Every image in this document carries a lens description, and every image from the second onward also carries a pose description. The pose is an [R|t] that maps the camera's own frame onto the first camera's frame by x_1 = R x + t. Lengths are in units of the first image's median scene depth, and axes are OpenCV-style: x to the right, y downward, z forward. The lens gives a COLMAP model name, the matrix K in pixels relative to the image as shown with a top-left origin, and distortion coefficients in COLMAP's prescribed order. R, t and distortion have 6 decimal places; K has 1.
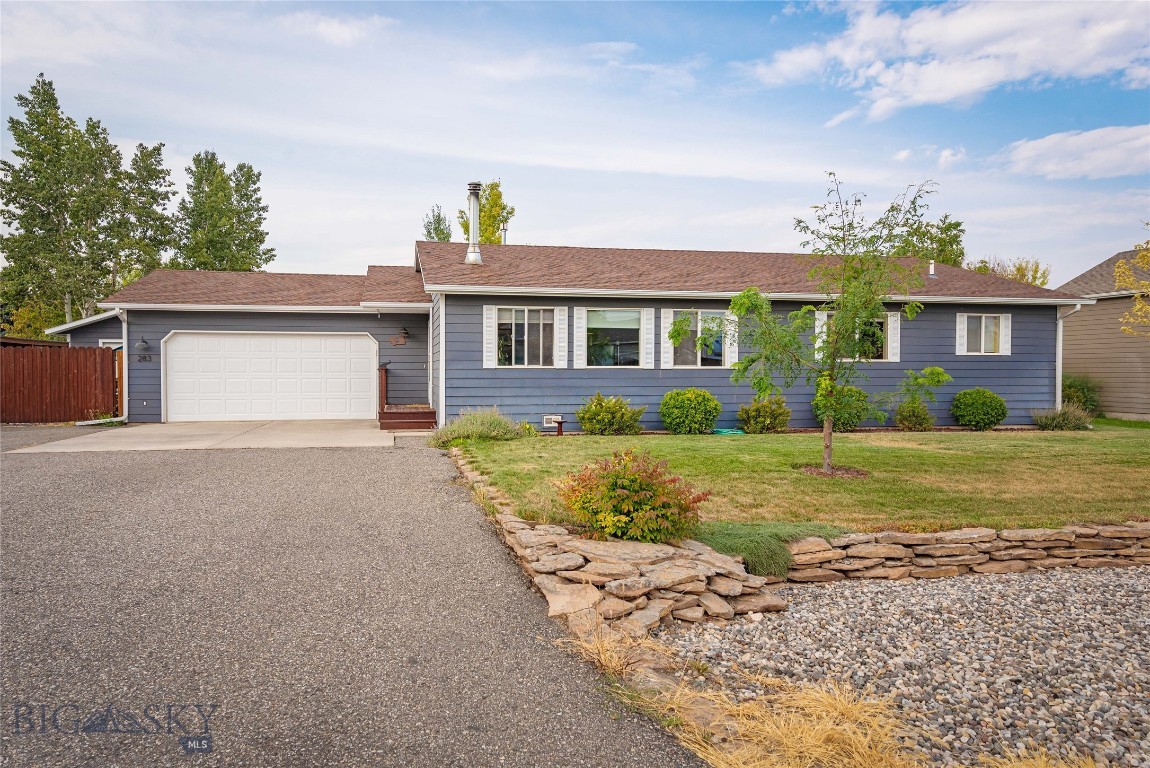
lens RADIAL K [[692.8, 0, 531.6], [0, 692.8, 383.6], [0, 0, 1]] dist [0.021262, -0.006735]
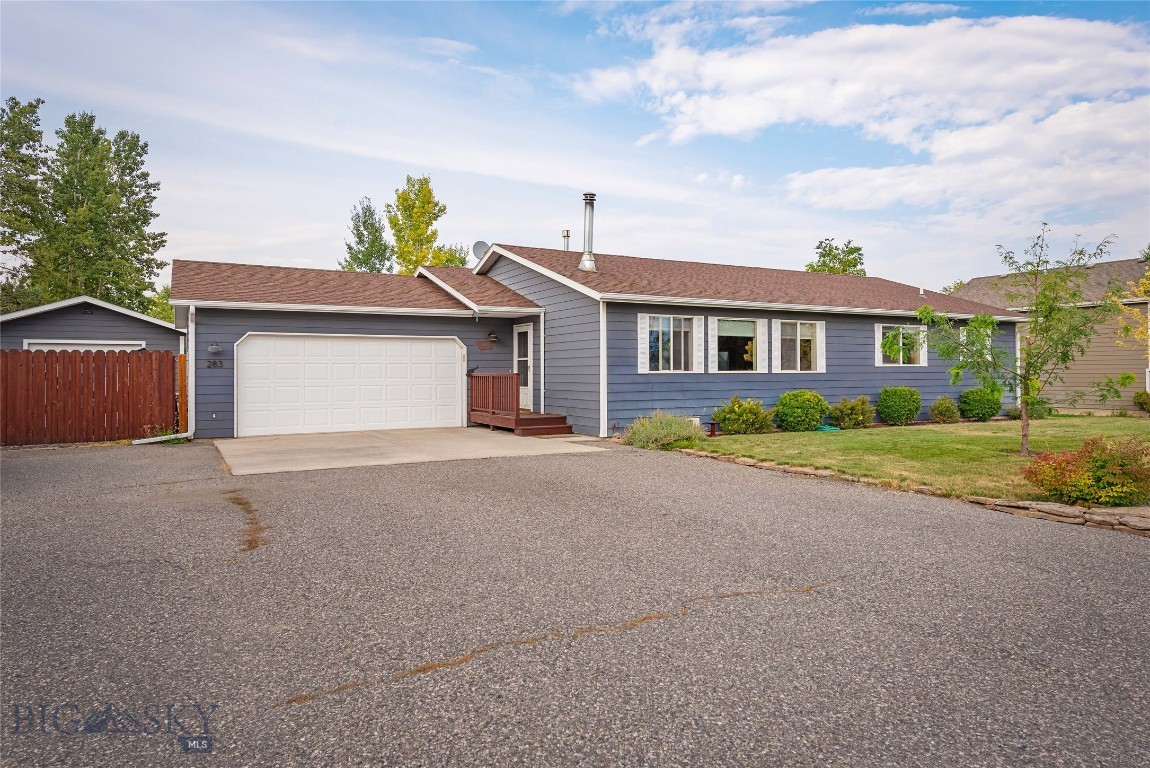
lens RADIAL K [[692.8, 0, 579.5], [0, 692.8, 380.8], [0, 0, 1]] dist [0.021262, -0.006735]
pose [[0.948891, -0.009757, 0.315454, -0.169549], [0.010640, 0.999943, -0.001077, -0.004147], [-0.315426, 0.004379, 0.948940, 0.014484]]
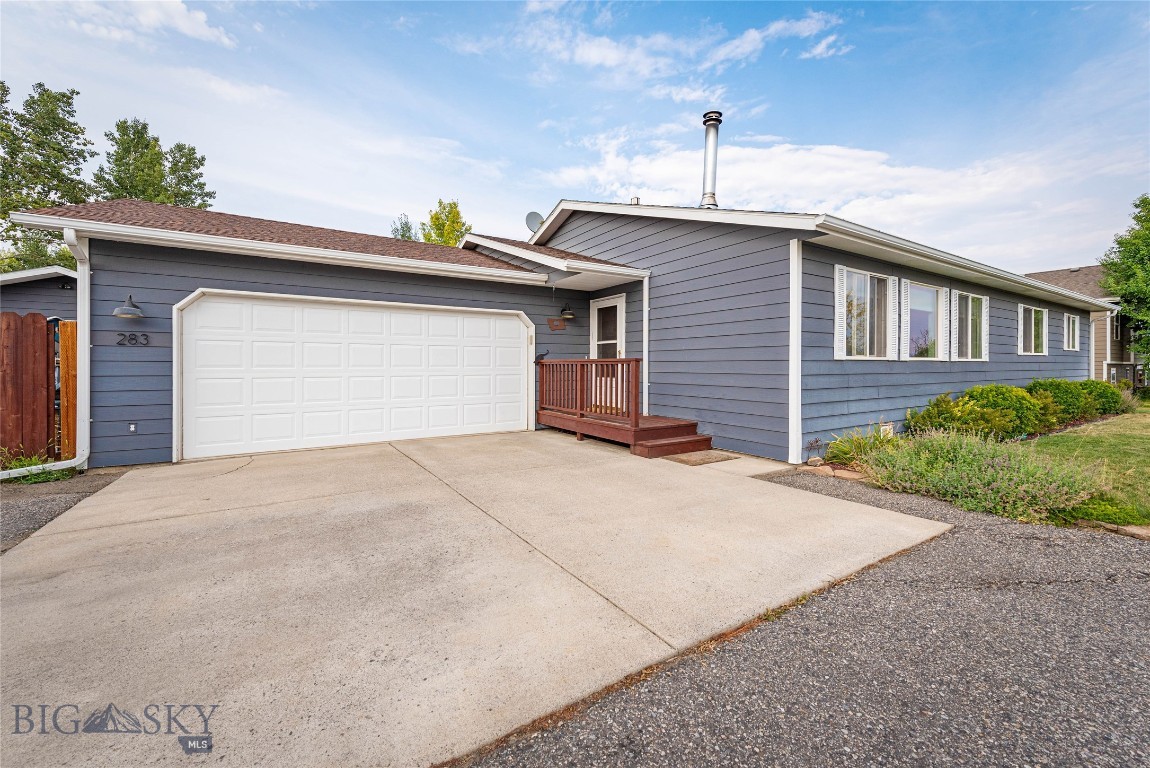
lens RADIAL K [[452.3, 0, 574.6], [0, 452.3, 369.1], [0, 0, 1]] dist [0.014895, -0.002901]
pose [[0.928274, -0.004332, 0.371872, -0.162104], [0.006845, 0.999962, -0.005439, -0.004506], [-0.371834, 0.007594, 0.928268, 0.243409]]
